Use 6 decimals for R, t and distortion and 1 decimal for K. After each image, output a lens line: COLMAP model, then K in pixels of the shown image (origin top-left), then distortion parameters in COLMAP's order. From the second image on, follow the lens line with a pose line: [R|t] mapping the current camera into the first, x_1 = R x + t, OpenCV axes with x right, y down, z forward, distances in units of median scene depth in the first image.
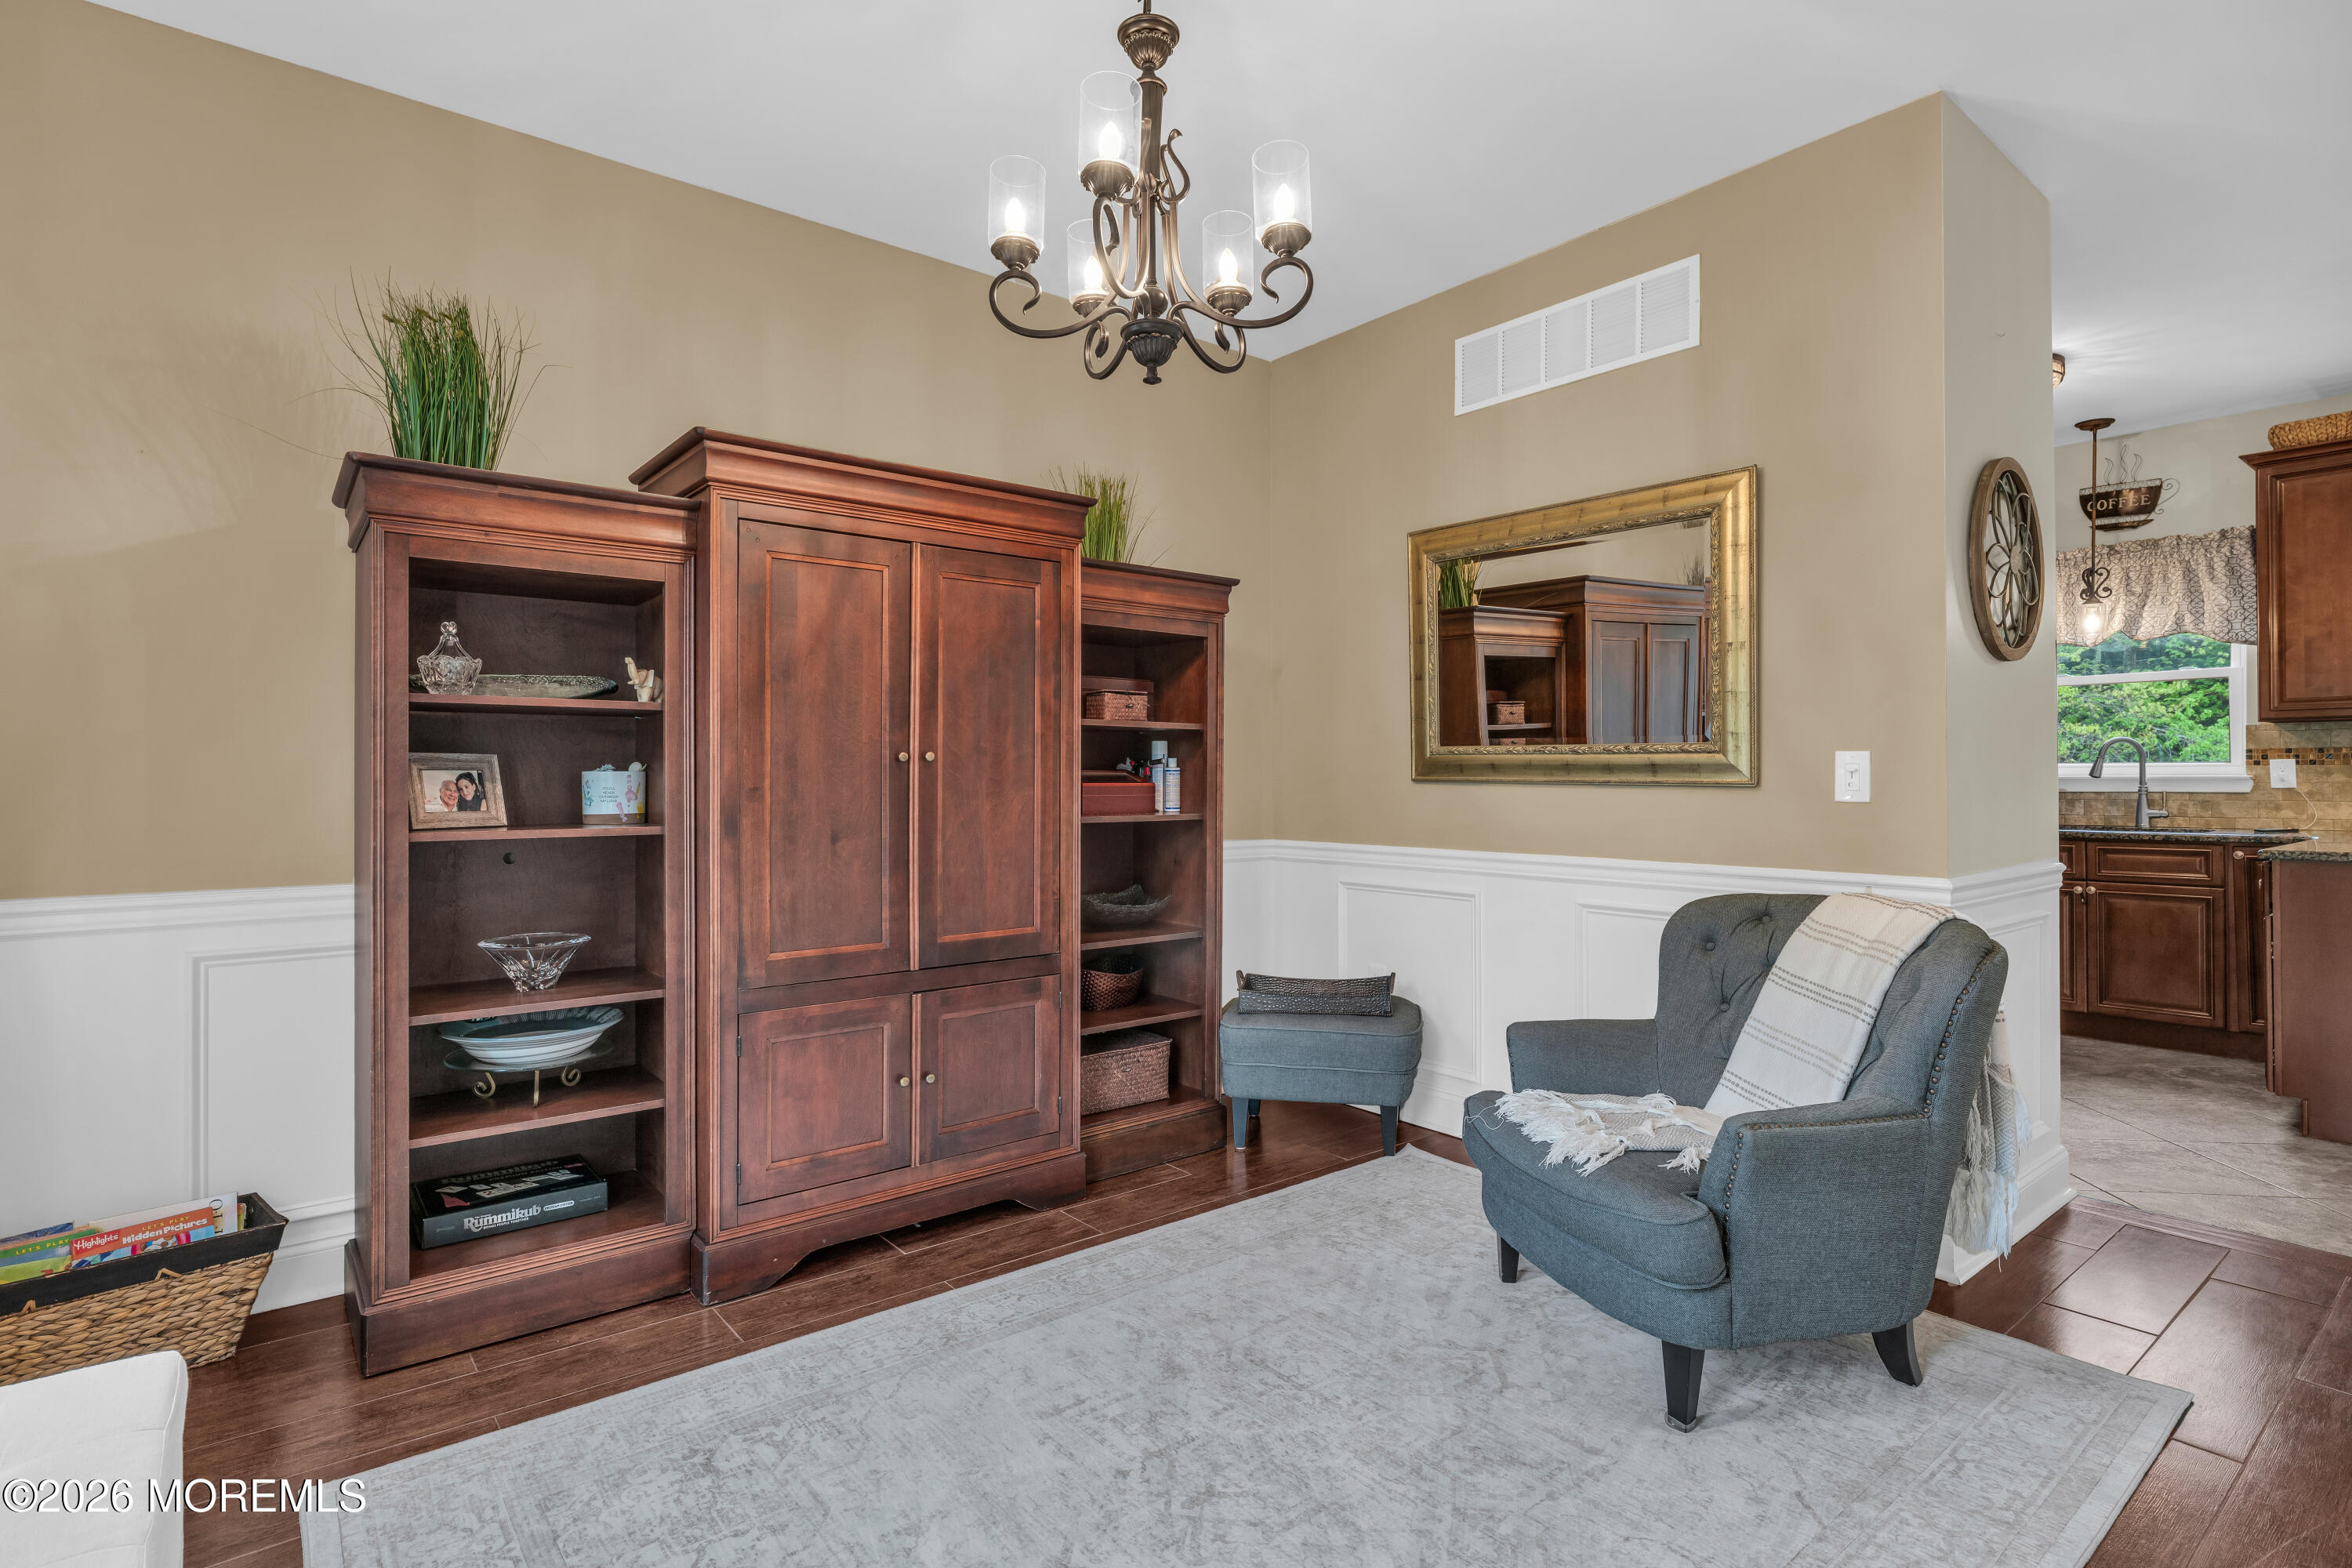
lens RADIAL K [[1184.6, 0, 1178.2], [0, 1184.6, 773.3], [0, 0, 1]] dist [0.014839, 0.000705]
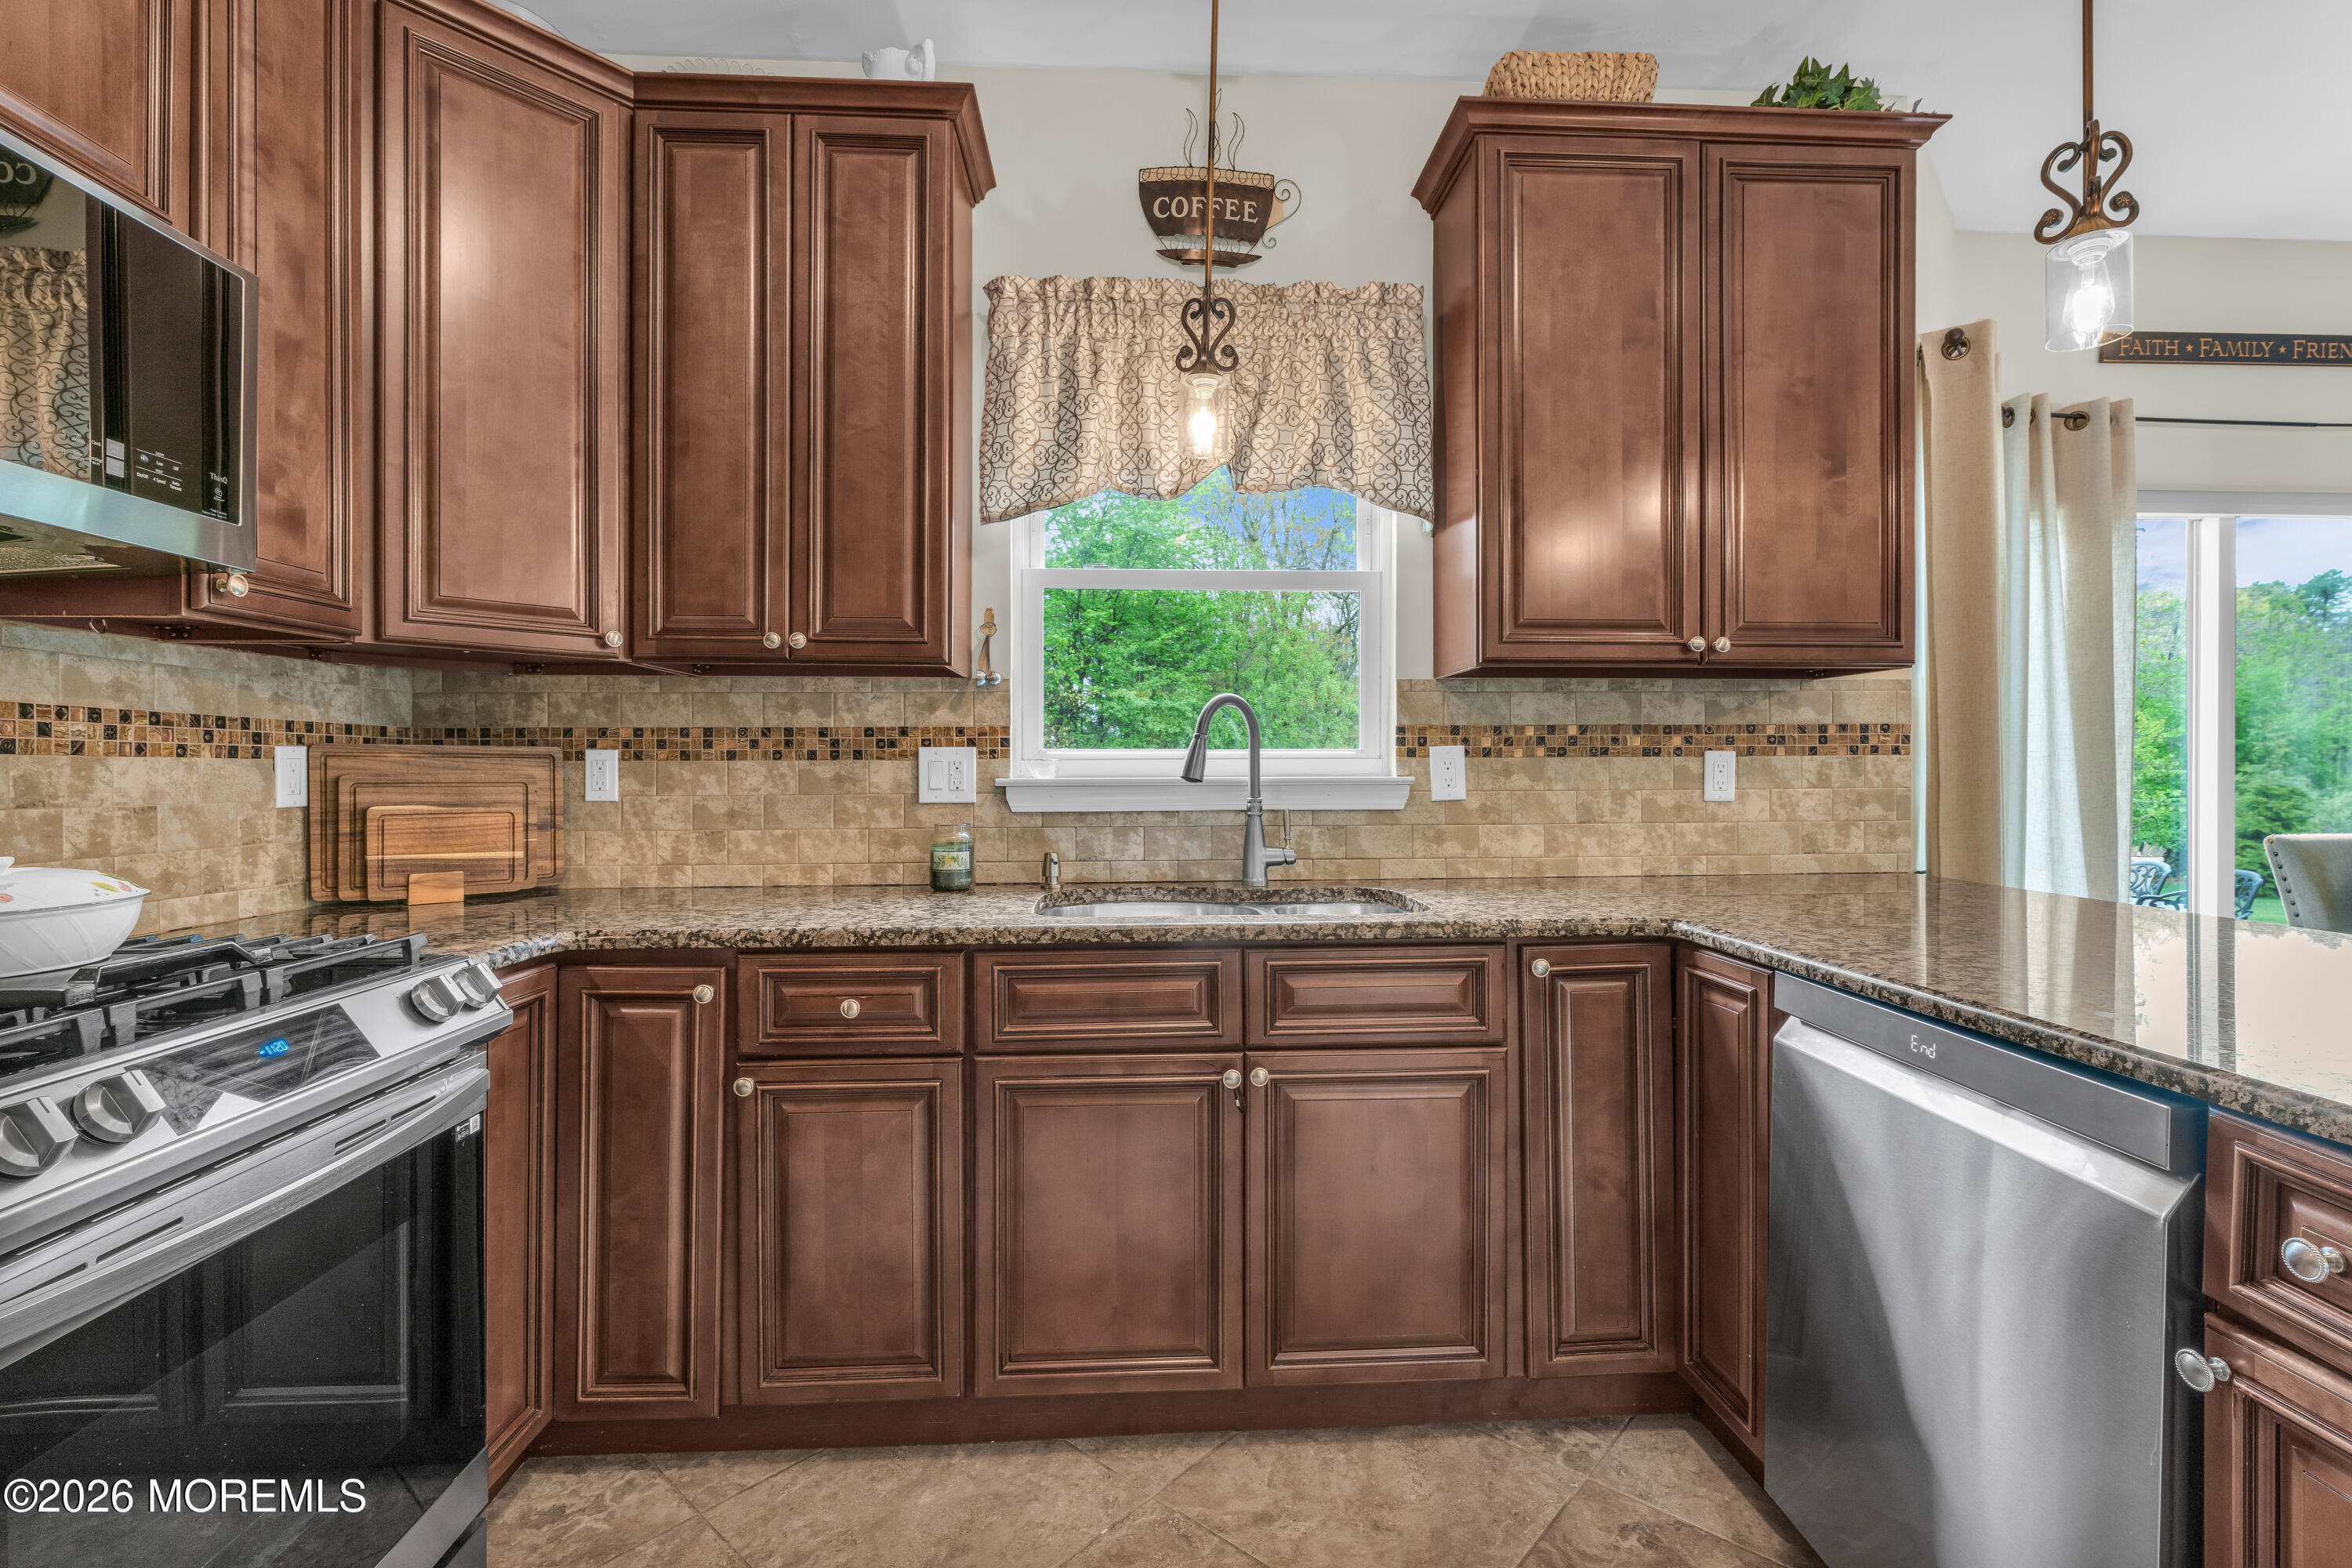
lens RADIAL K [[1060.0, 0, 1176.0], [0, 1060.0, 770.1], [0, 0, 1]] dist [-0.000125, 0.000155]
pose [[0.606358, 0.006272, 0.795167, 0.463310], [-0.005899, 0.999977, -0.003389, 0.001102], [-0.795170, -0.002636, 0.606381, 0.790636]]
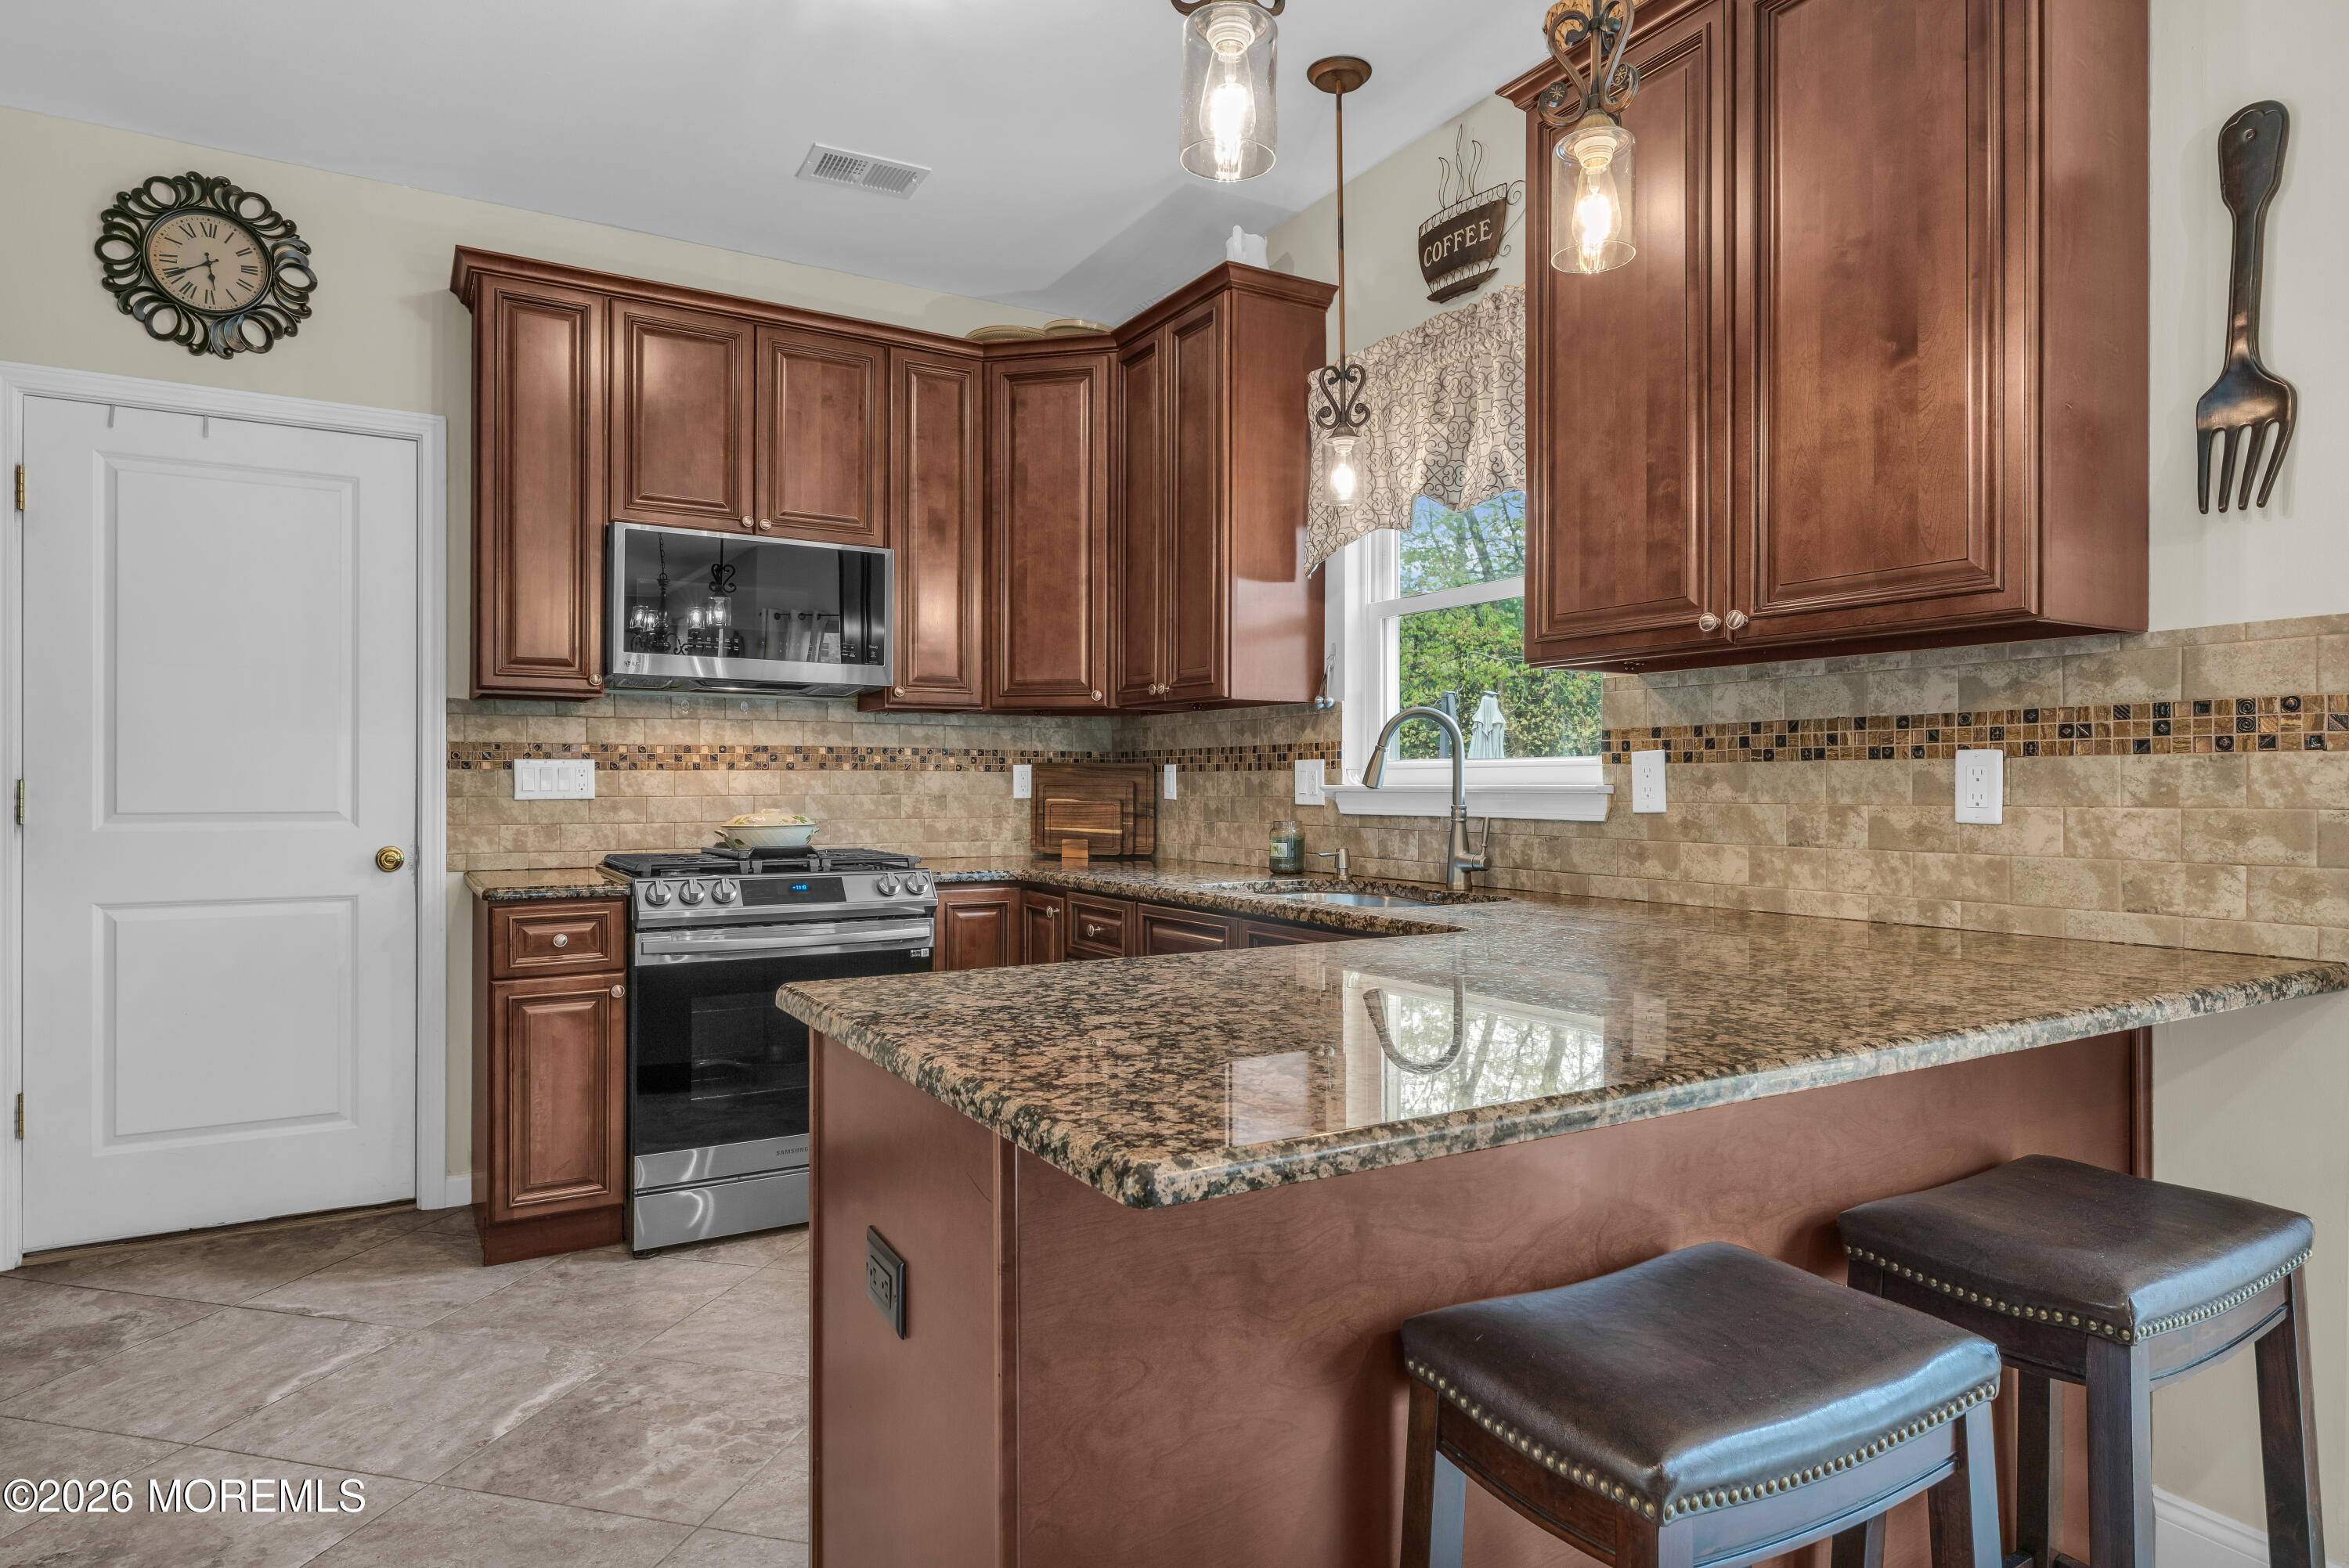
lens RADIAL K [[1289.2, 0, 1165.0], [0, 1289.2, 783.6], [0, 0, 1]] dist [0.000428, 0.003265]
pose [[0.987415, 0.008593, -0.157915, 0.793586], [-0.007649, 0.999949, 0.006585, -0.000908], [0.157963, -0.005294, 0.987431, 0.464230]]
